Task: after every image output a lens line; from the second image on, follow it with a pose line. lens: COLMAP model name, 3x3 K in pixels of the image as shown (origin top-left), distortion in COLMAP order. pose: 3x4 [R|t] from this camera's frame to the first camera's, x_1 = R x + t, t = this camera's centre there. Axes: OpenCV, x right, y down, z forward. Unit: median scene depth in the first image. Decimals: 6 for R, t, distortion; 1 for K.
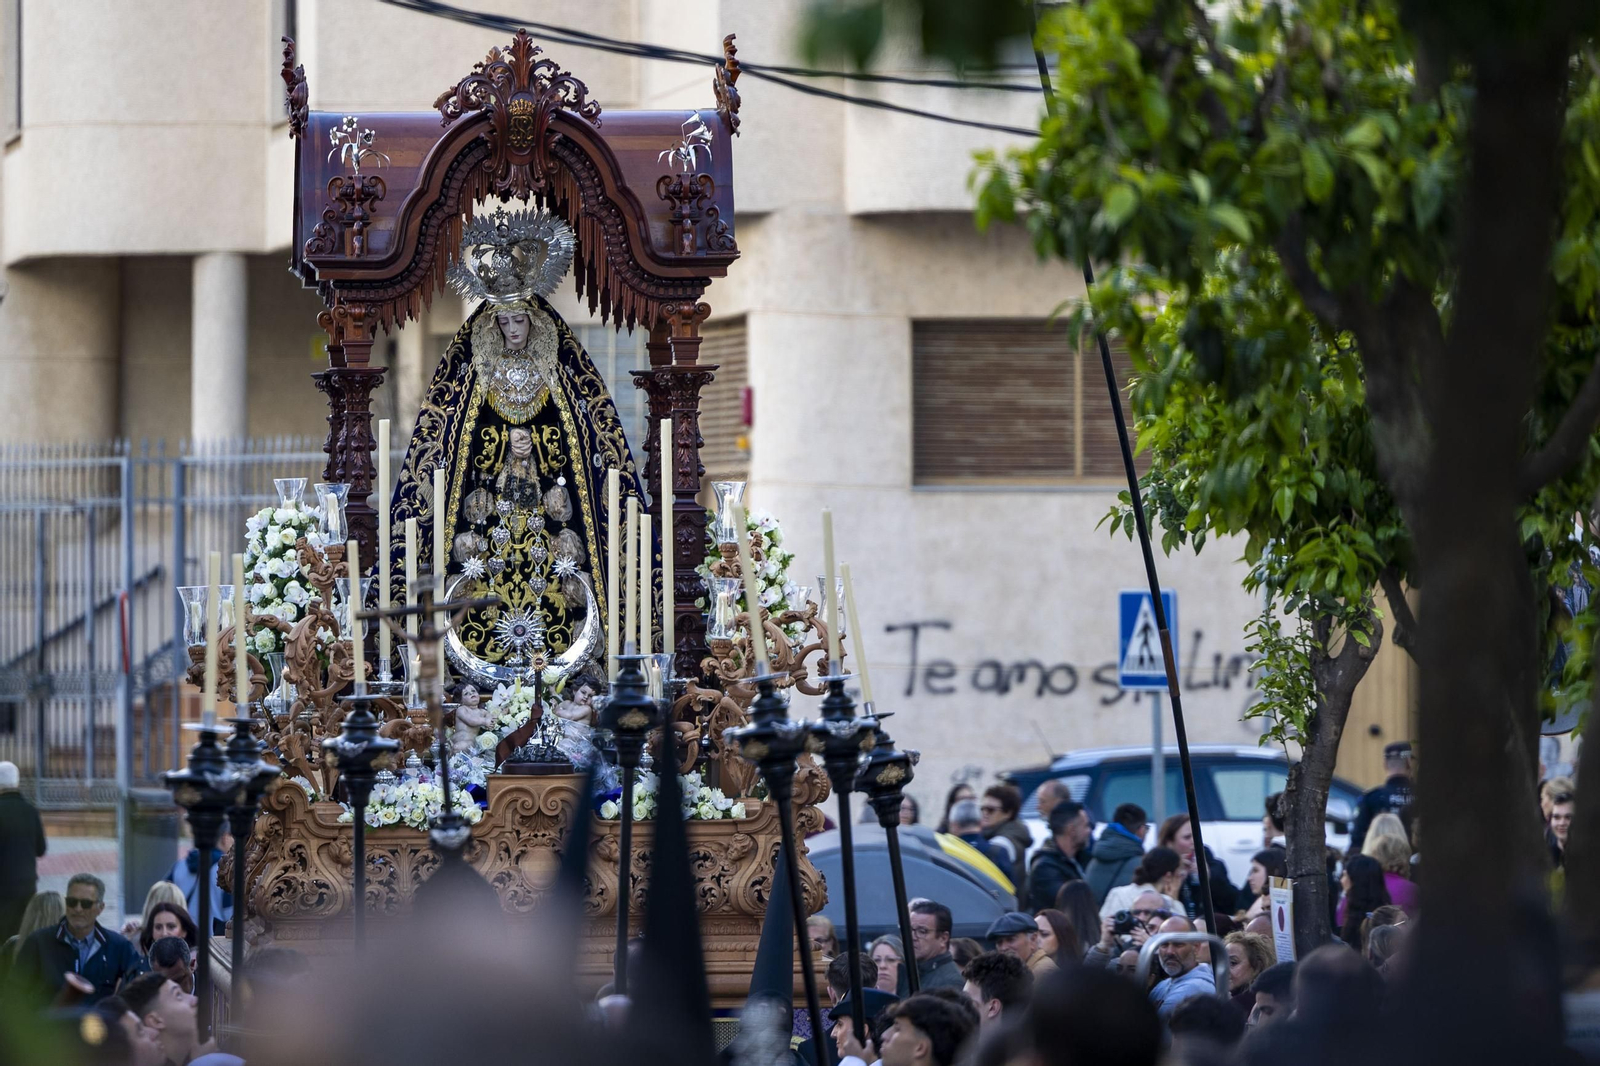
lens RADIAL K [[9390.8, 0, 800.0], [0, 9390.8, 533.0], [0, 0, 1]] dist [-0.362394, -4.291542]
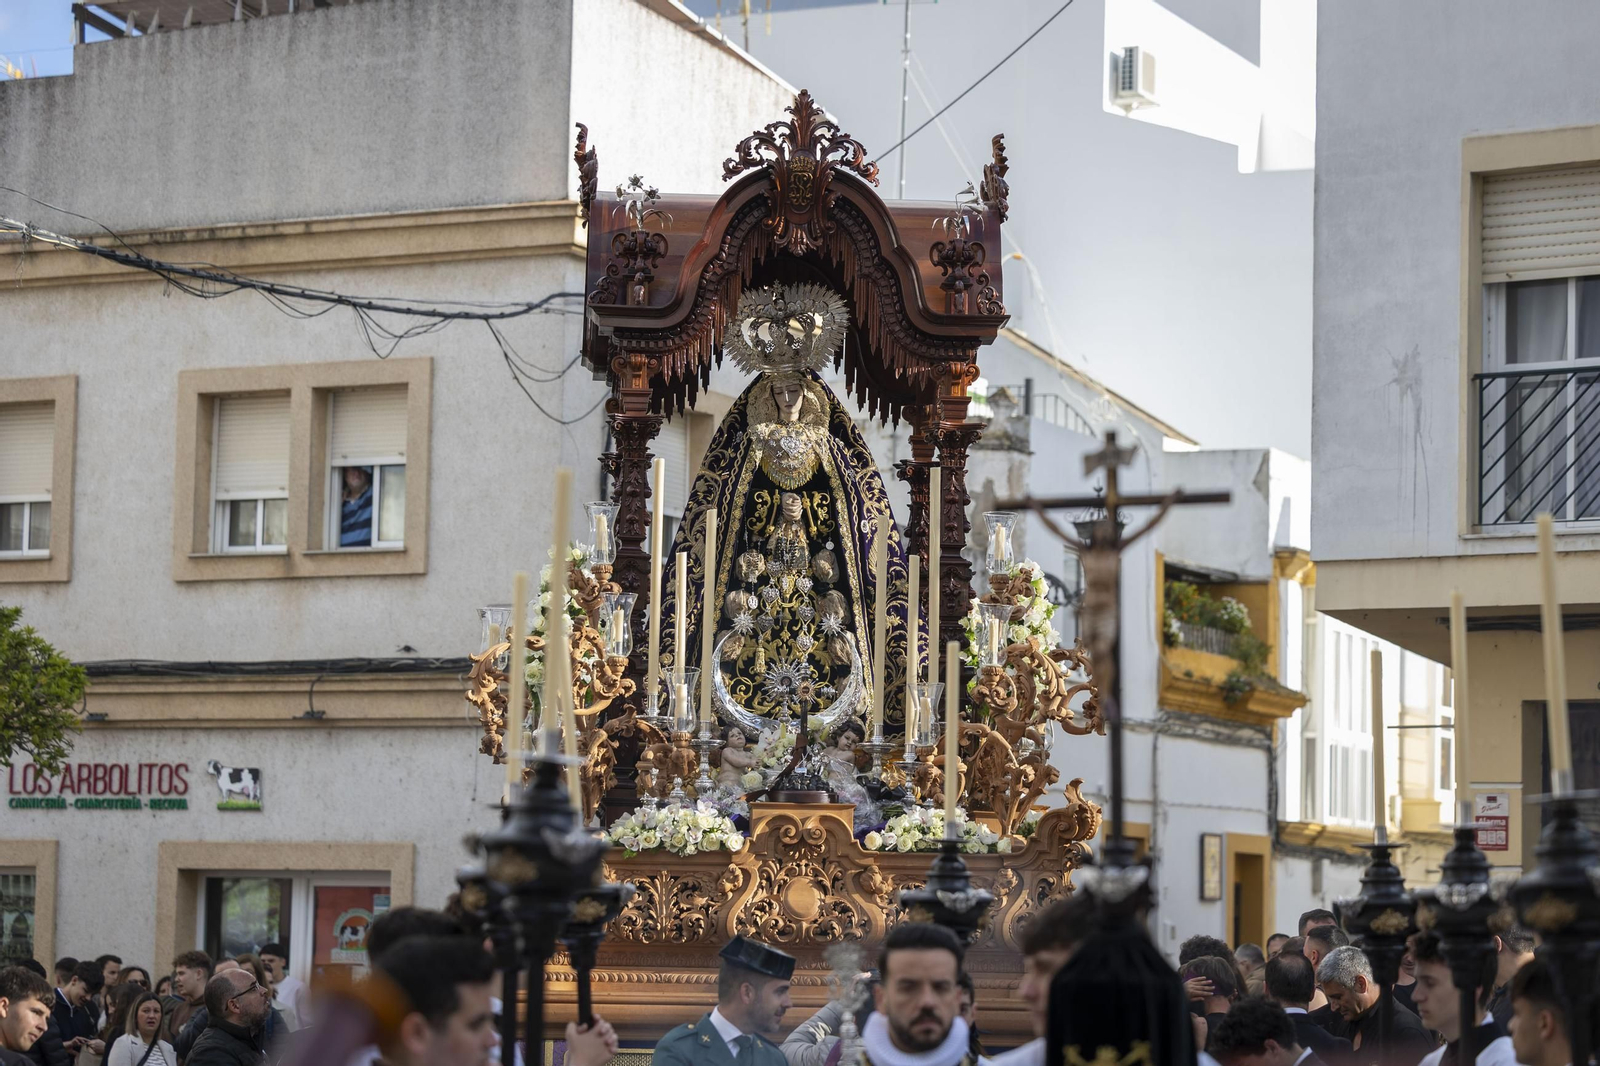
lens RADIAL K [[4297.9, 0, 800.0], [0, 4297.9, 533.0], [0, 0, 1]] dist [0.029134, -0.004388]
pose [[0.999377, 0.023338, -0.026479, -0.016110], [-0.025685, 0.995421, -0.092067, 0.037360], [0.024209, 0.092690, 0.995401, 0.524427]]
